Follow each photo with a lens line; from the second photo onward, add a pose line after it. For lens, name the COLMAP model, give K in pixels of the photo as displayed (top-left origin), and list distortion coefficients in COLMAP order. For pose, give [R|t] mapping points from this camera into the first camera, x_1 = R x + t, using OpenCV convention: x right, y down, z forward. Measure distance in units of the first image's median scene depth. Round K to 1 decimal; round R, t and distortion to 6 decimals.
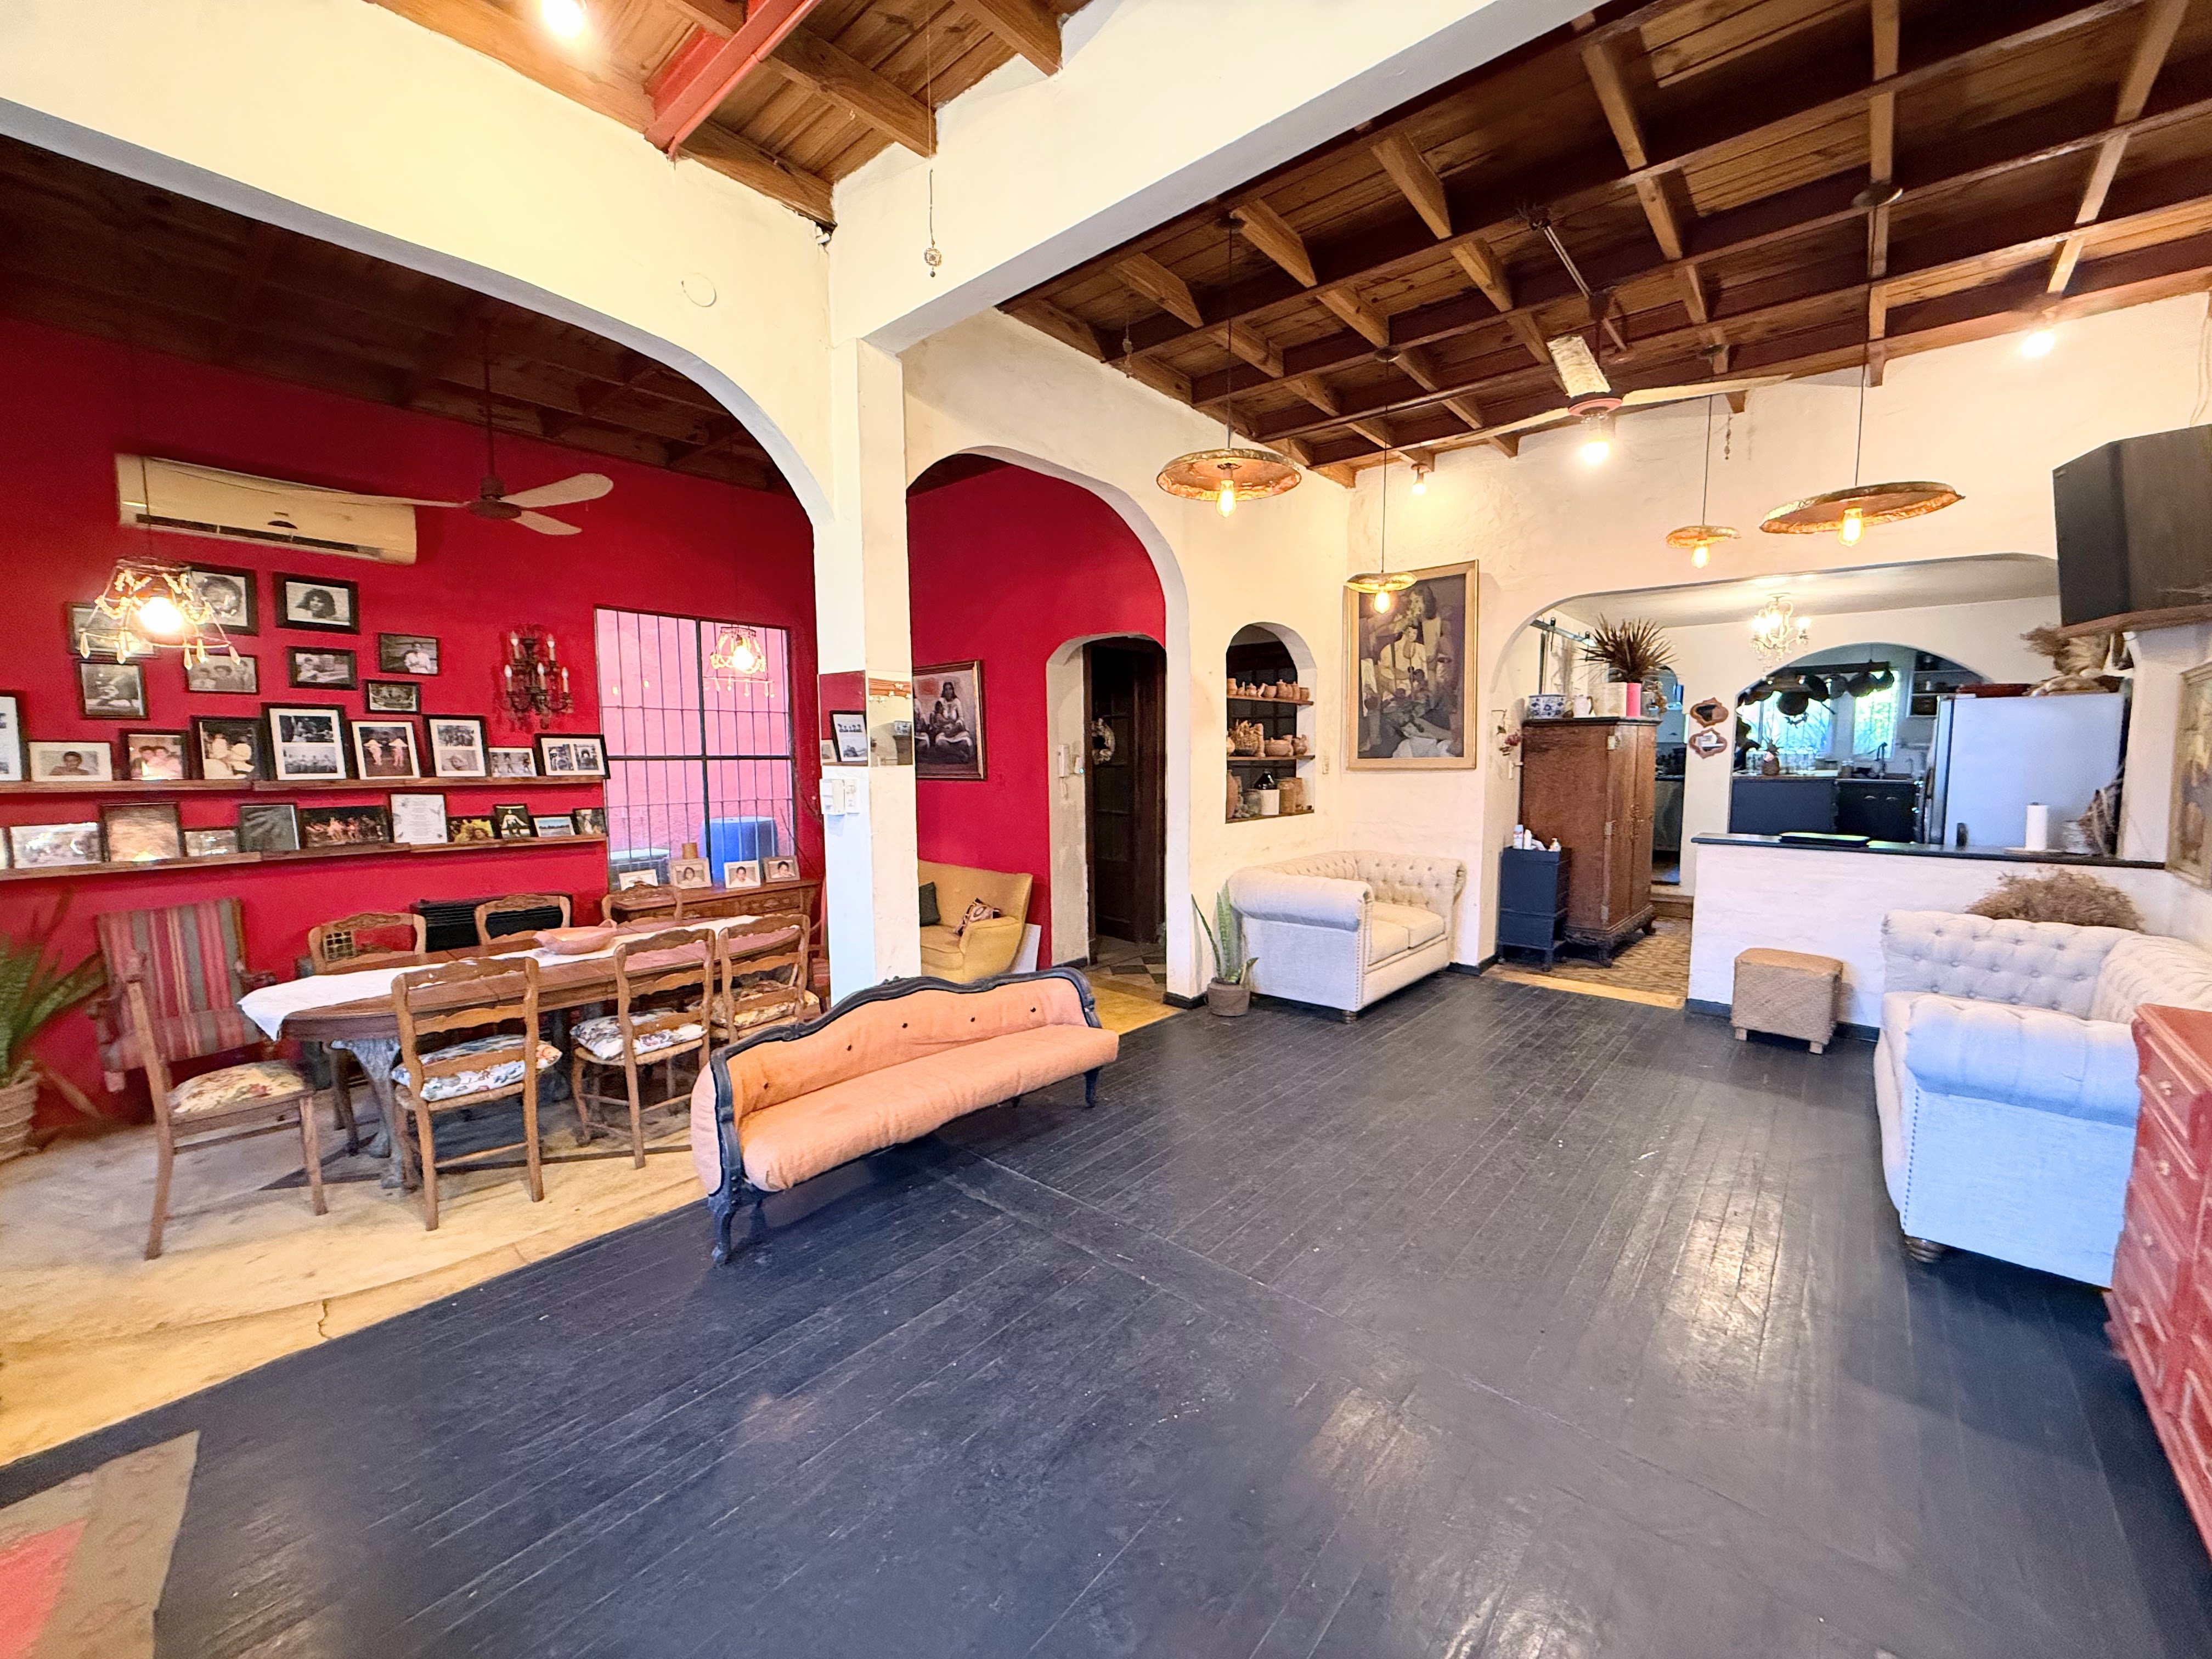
lens RADIAL K [[886.8, 0, 1090.8], [0, 886.8, 827.2], [0, 0, 1]] dist [0.000165, -0.000065]
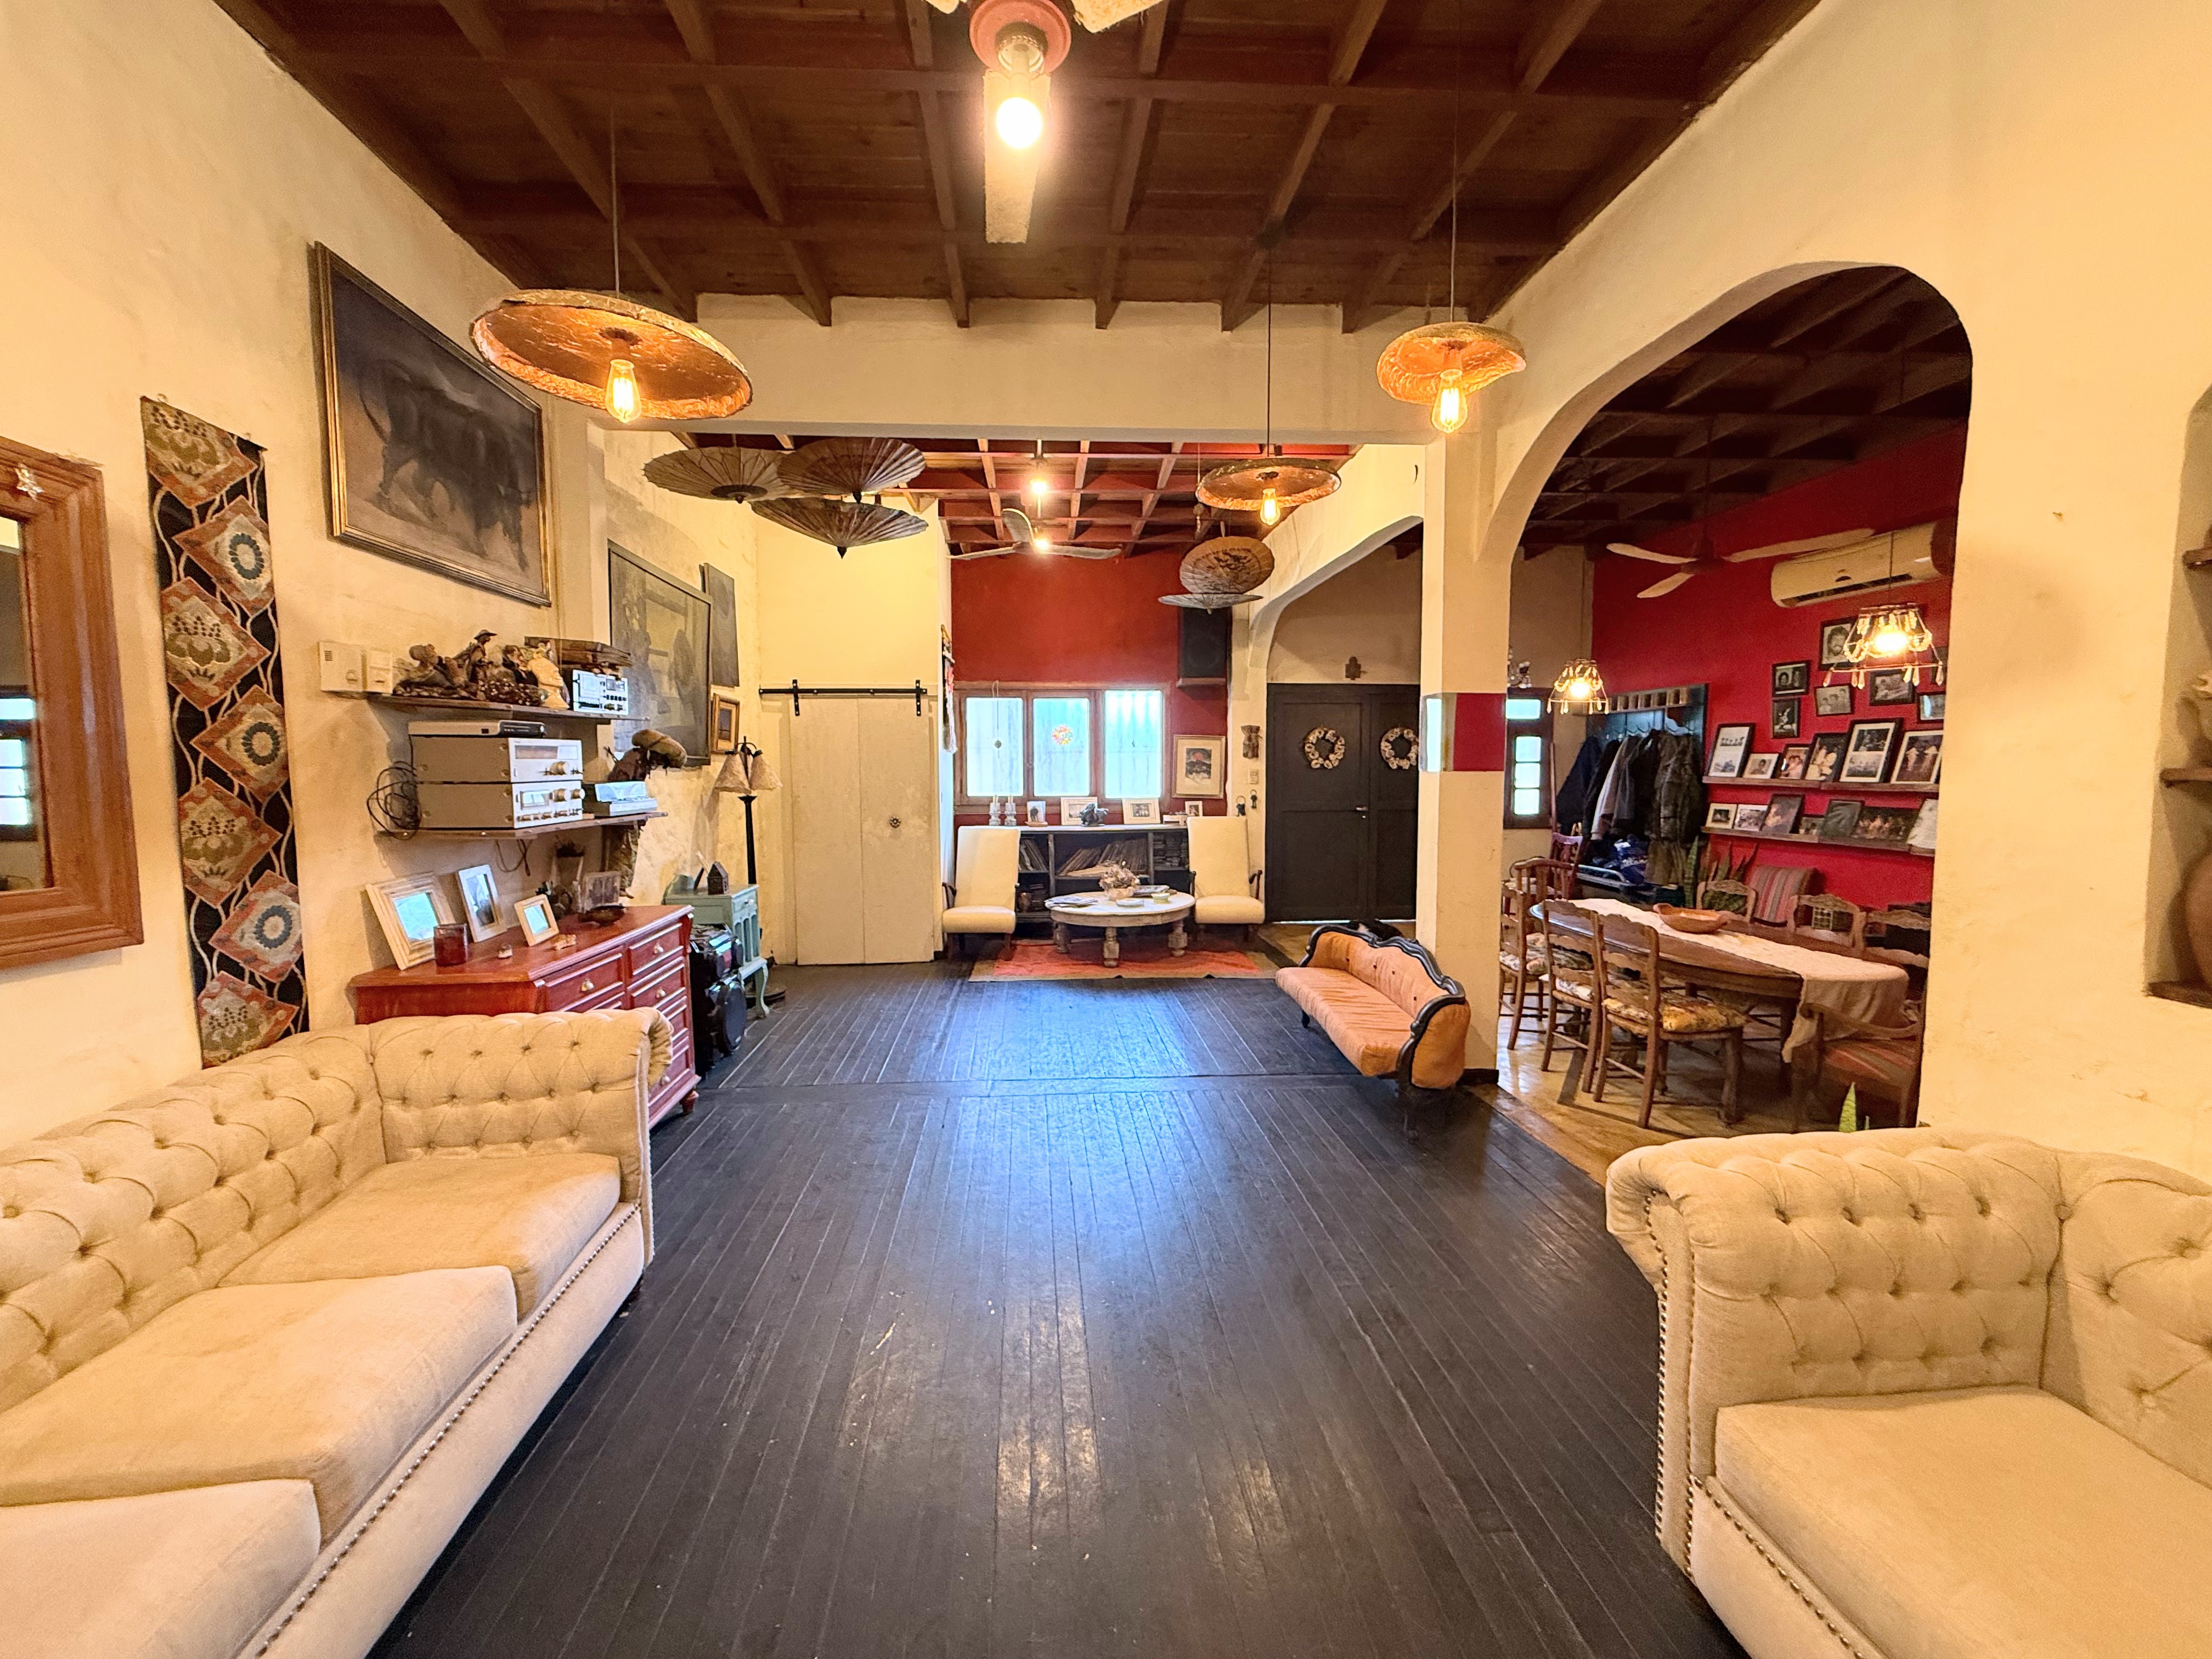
lens RADIAL K [[886.8, 0, 1108.5], [0, 886.8, 829.5], [0, 0, 1]] dist [0.000165, -0.000065]
pose [[-0.694469, 0.056373, -0.717311, 0.687396], [-0.059224, 0.989065, 0.135069, -0.090654], [0.717081, 0.136283, -0.683536, 1.083875]]
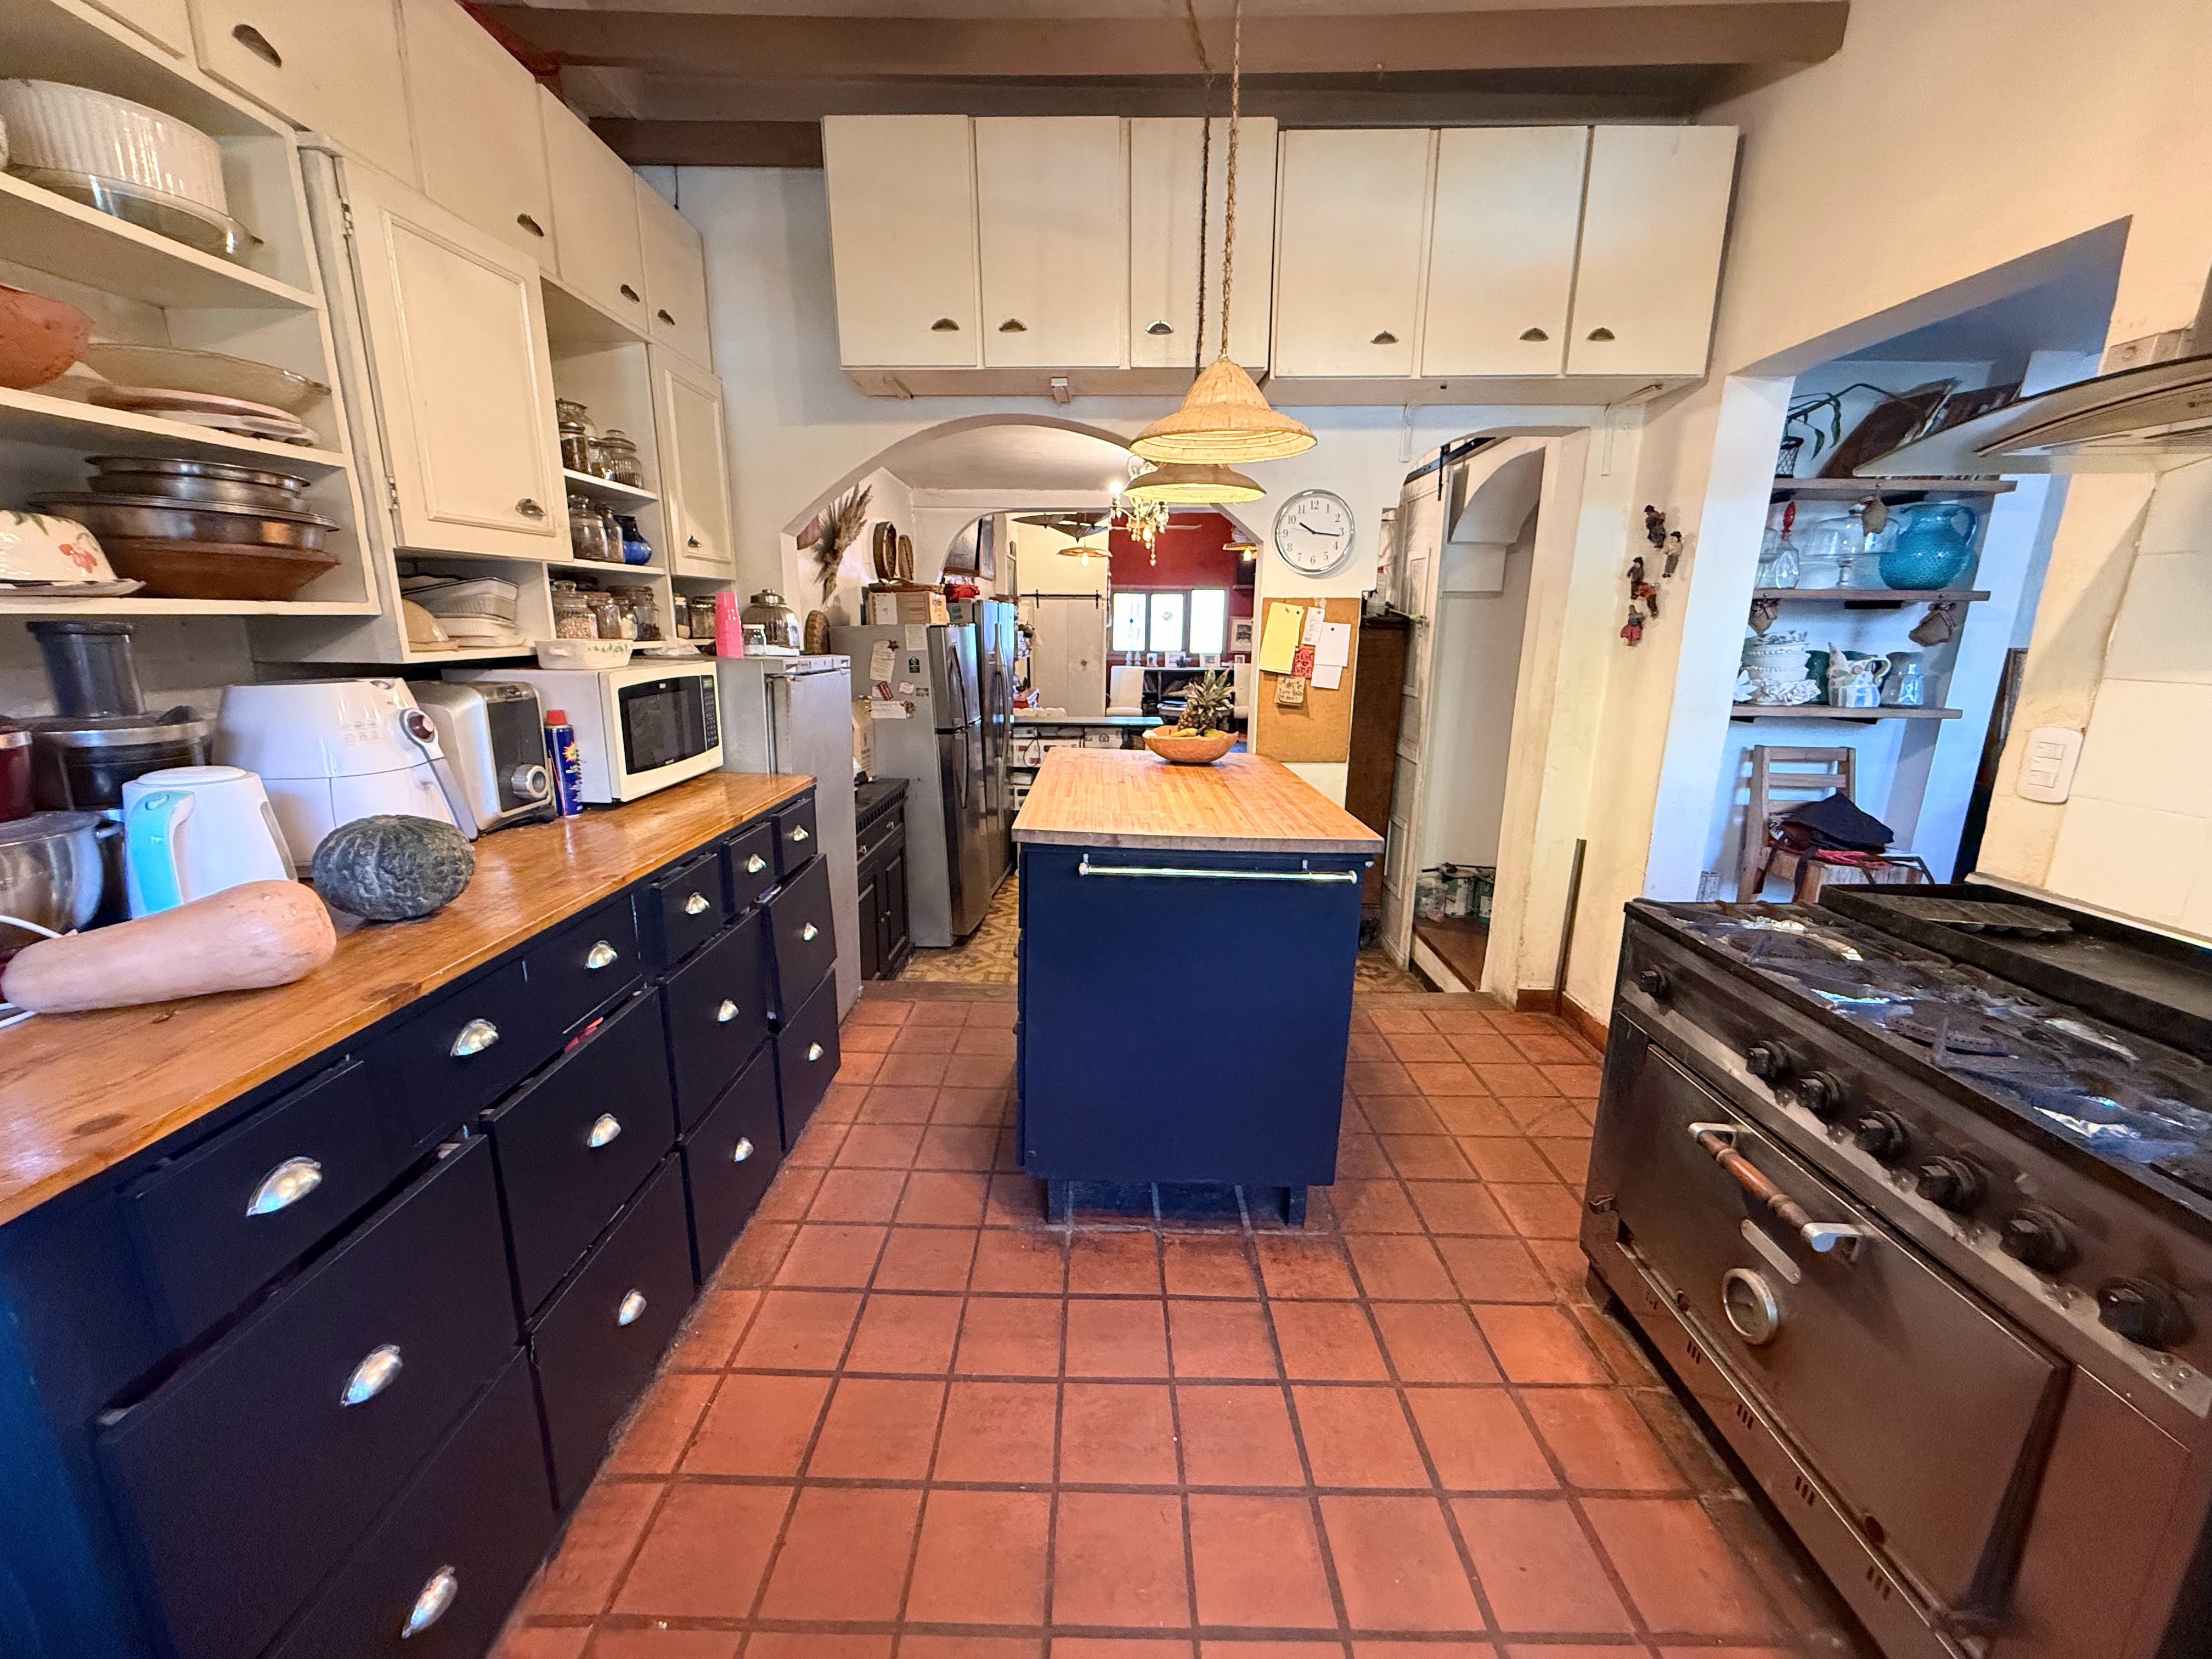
lens RADIAL K [[886.8, 0, 1092.0], [0, 886.8, 833.1], [0, 0, 1]] dist [0.000165, -0.000065]
pose [[-0.769741, 0.150931, -0.620257, 1.523434], [-0.062141, 0.949316, 0.308121, -0.218380], [0.635325, 0.275717, -0.721348, 1.882824]]
